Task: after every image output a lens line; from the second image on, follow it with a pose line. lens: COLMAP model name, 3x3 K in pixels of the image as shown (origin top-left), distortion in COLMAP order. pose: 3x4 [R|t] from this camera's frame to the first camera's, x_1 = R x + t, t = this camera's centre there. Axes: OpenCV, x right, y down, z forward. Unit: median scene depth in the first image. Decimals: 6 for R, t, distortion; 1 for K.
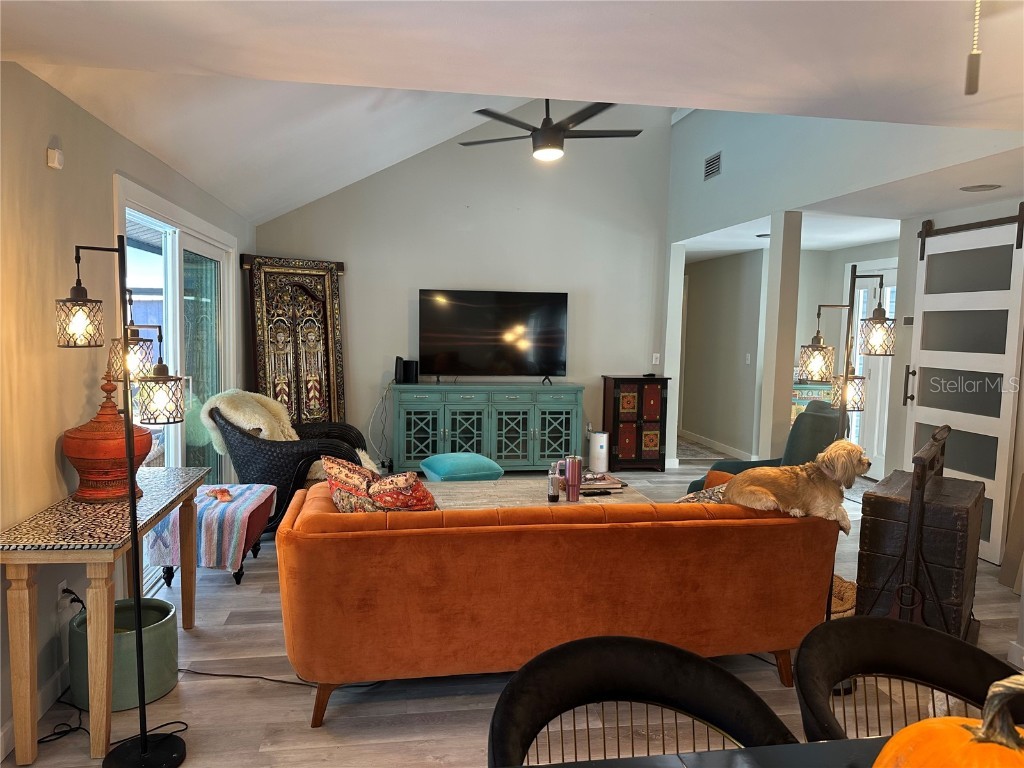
lens RADIAL K [[727.8, 0, 512.0], [0, 727.8, 384.0], [0, 0, 1]] dist [0.160685, -0.223160]
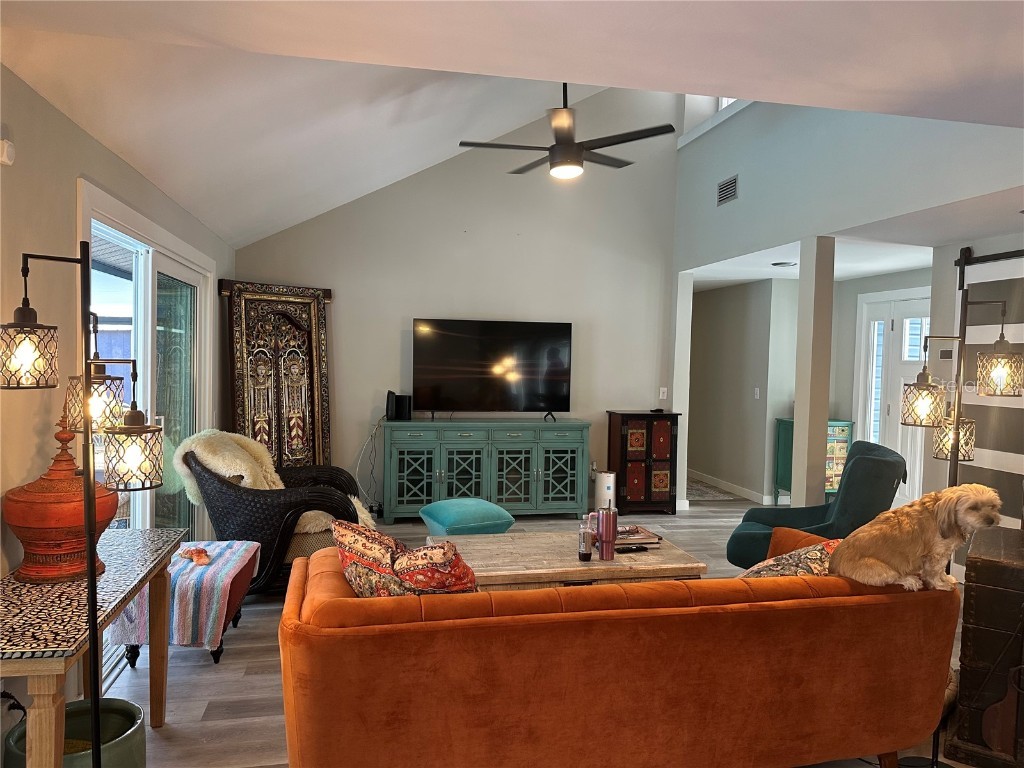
lens RADIAL K [[720.8, 0, 512.0], [0, 720.8, 384.0], [0, 0, 1]] dist [0.087427, -0.087533]
pose [[0.998879, 0.000429, 0.047343, -0.074279], [0.001564, 0.999114, -0.042050, -0.012977], [-0.047320, 0.042077, 0.997993, 0.143246]]
